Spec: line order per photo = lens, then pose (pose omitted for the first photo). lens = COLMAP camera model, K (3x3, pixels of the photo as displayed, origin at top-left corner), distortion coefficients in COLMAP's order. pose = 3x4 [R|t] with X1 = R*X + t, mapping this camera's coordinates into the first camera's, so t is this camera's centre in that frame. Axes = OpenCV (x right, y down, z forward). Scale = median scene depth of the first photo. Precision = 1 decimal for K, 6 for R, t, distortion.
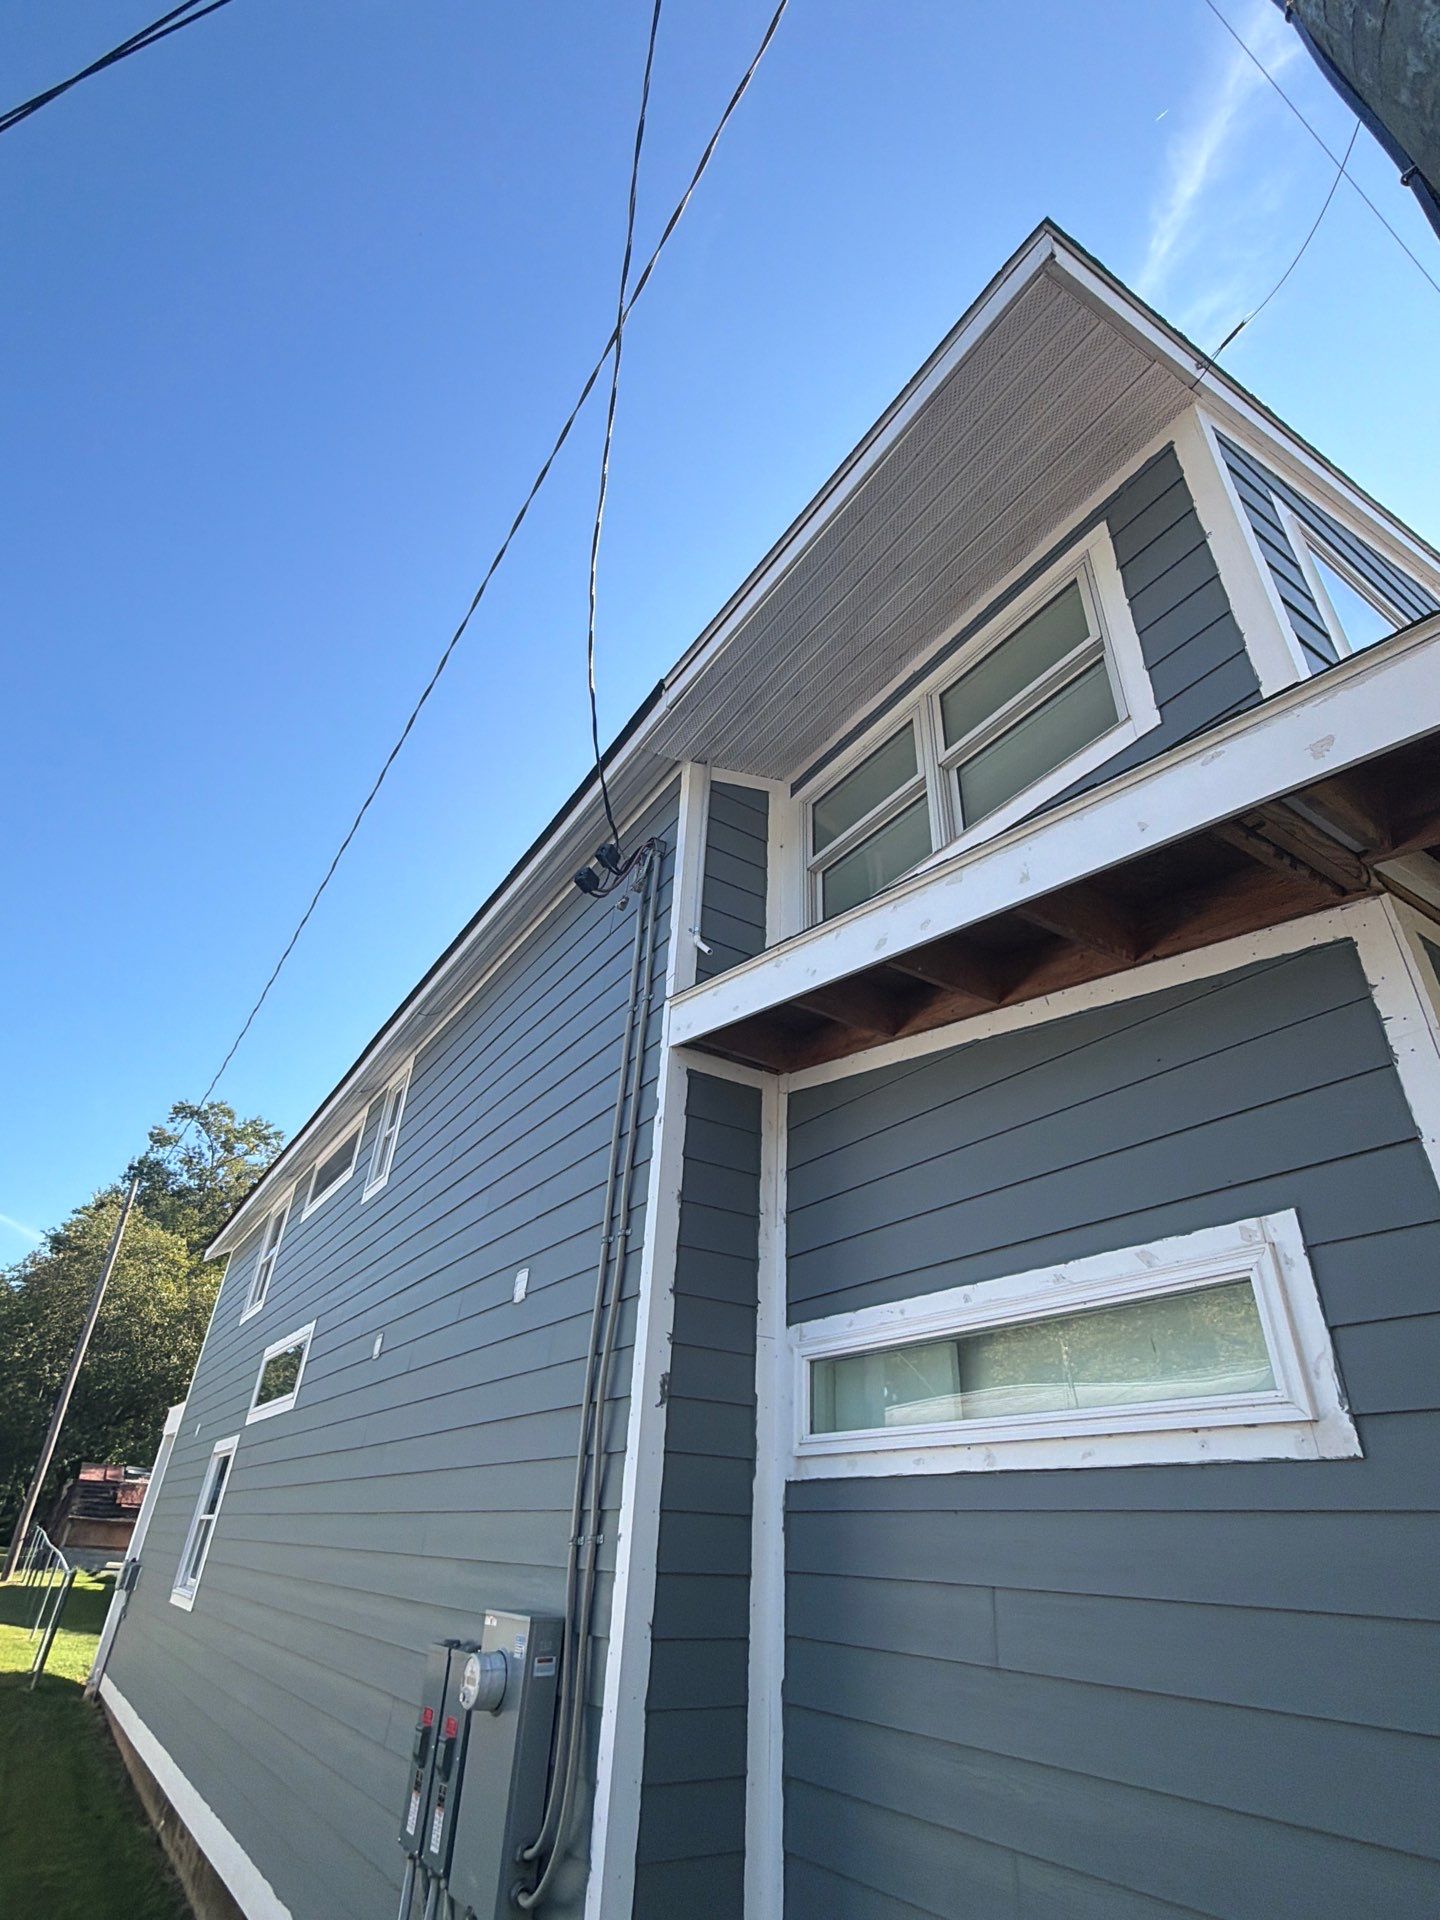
lens RADIAL K [[962.3, 0, 725.2], [0, 962.3, 973.5], [0, 0, 1]] dist [0.005247, -0.000316]
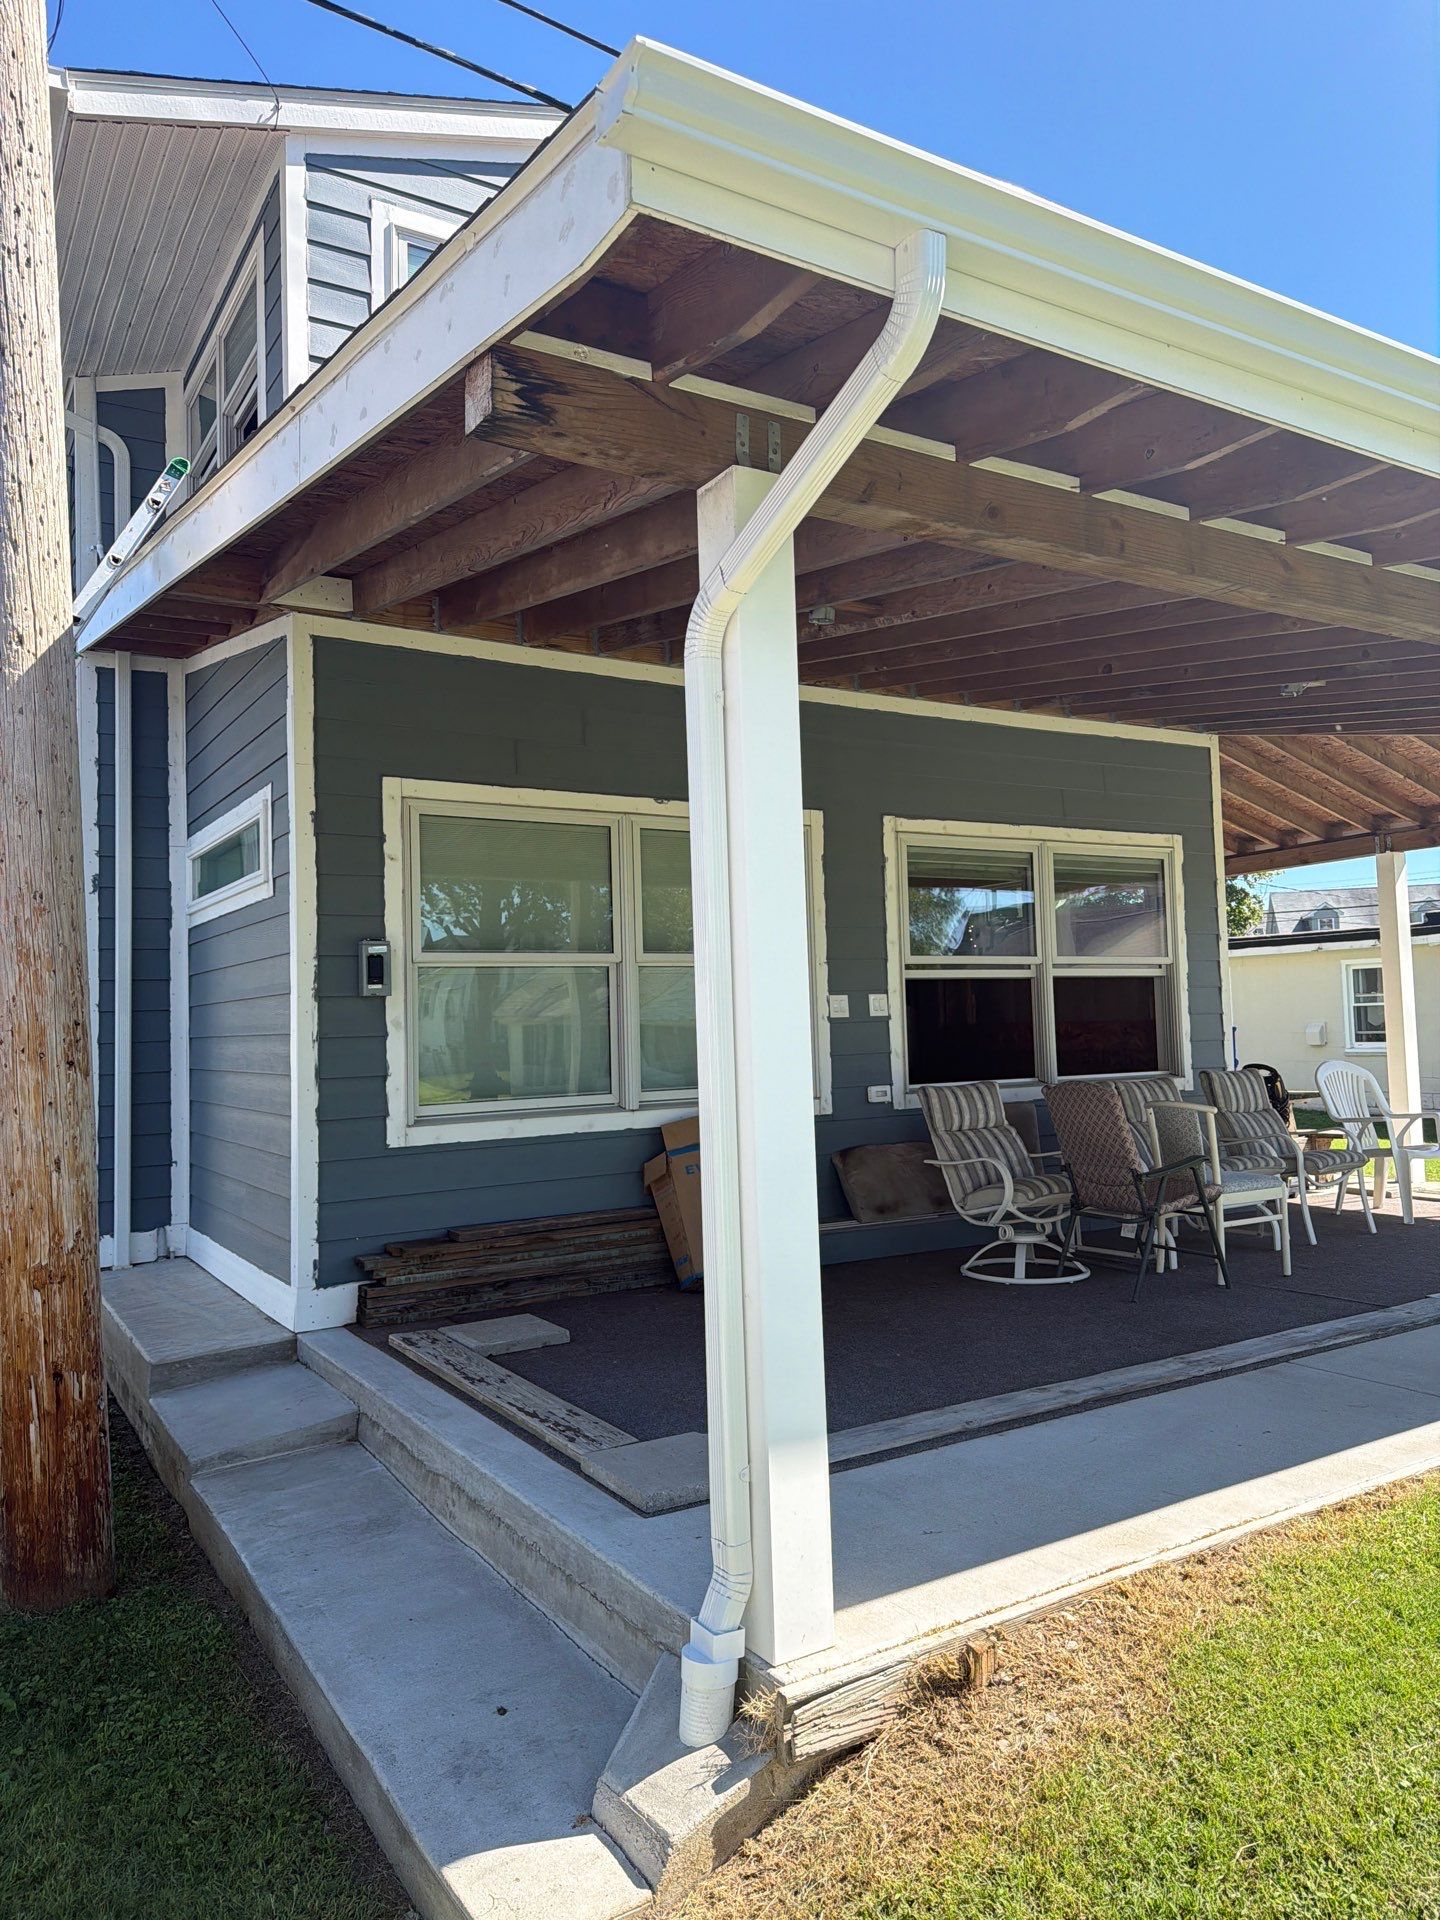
lens RADIAL K [[1334.5, 0, 720.0], [0, 1334.5, 960.0], [0, 0, 1]] dist [0.096779, -0.124582]
pose [[0.997132, -0.070118, -0.028493, 0.944204], [0.075257, 0.878533, 0.471716, -0.406616], [-0.008044, -0.472507, 0.881290, -0.970214]]
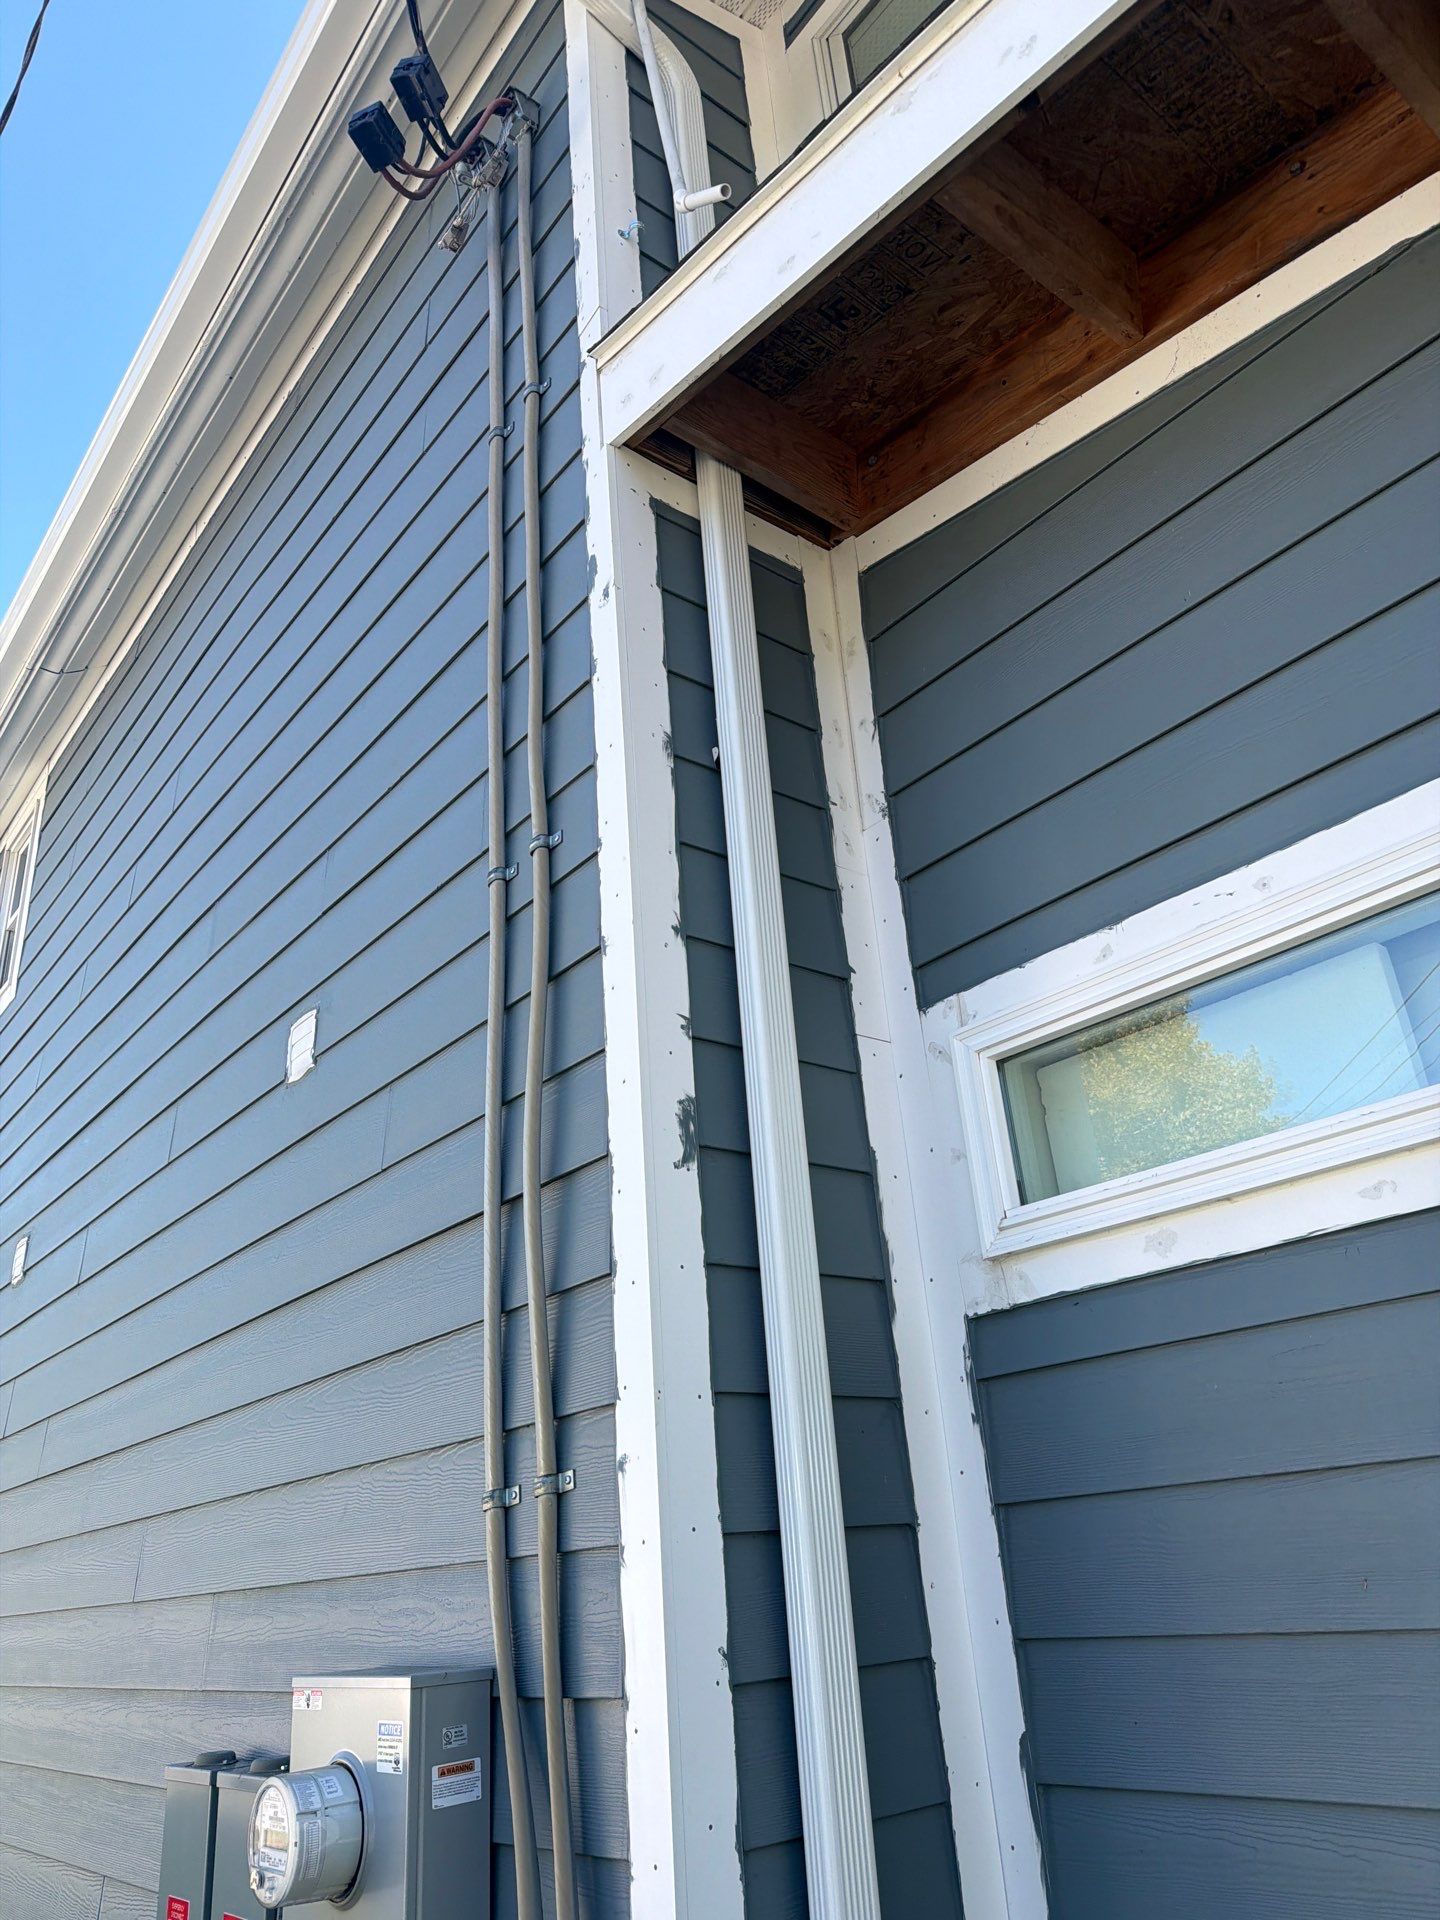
lens RADIAL K [[1334.5, 0, 720.0], [0, 1334.5, 960.0], [0, 0, 1]] dist [0.096779, -0.124582]
pose [[0.989505, -0.059578, 0.131645, -0.112230], [0.044943, 0.992751, 0.111471, 0.265365], [-0.137332, -0.104384, 0.985010, 0.385401]]
